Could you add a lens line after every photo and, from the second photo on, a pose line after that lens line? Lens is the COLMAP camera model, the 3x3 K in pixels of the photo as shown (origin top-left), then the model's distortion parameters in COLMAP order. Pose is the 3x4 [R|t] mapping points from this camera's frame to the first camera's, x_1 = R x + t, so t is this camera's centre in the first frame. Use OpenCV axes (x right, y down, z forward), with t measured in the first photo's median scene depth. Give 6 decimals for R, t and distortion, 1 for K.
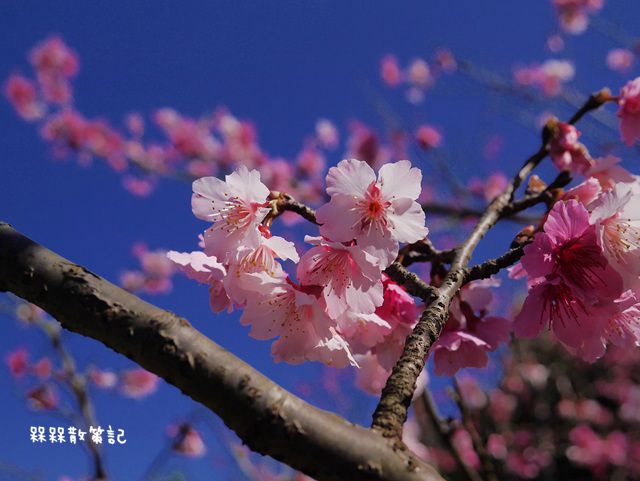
lens RADIAL K [[820.9, 0, 320.0], [0, 820.9, 240.5], [0, 0, 1]] dist [-0.002893, -0.006173]
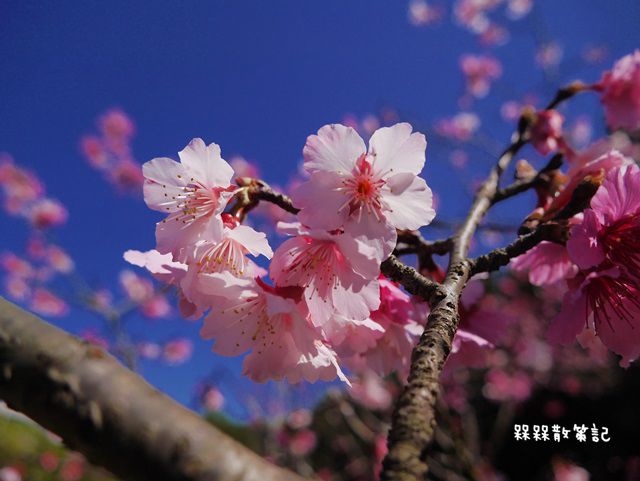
lens RADIAL K [[522.5, 0, 339.5], [0, 522.5, 240.5], [0, 0, 1]] dist [0.074204, 0.000715]
pose [[0.997440, -0.027943, 0.065825, 0.006179], [0.028540, 0.999559, -0.008154, 0.015367], [-0.065568, 0.010012, 0.997798, 0.482273]]
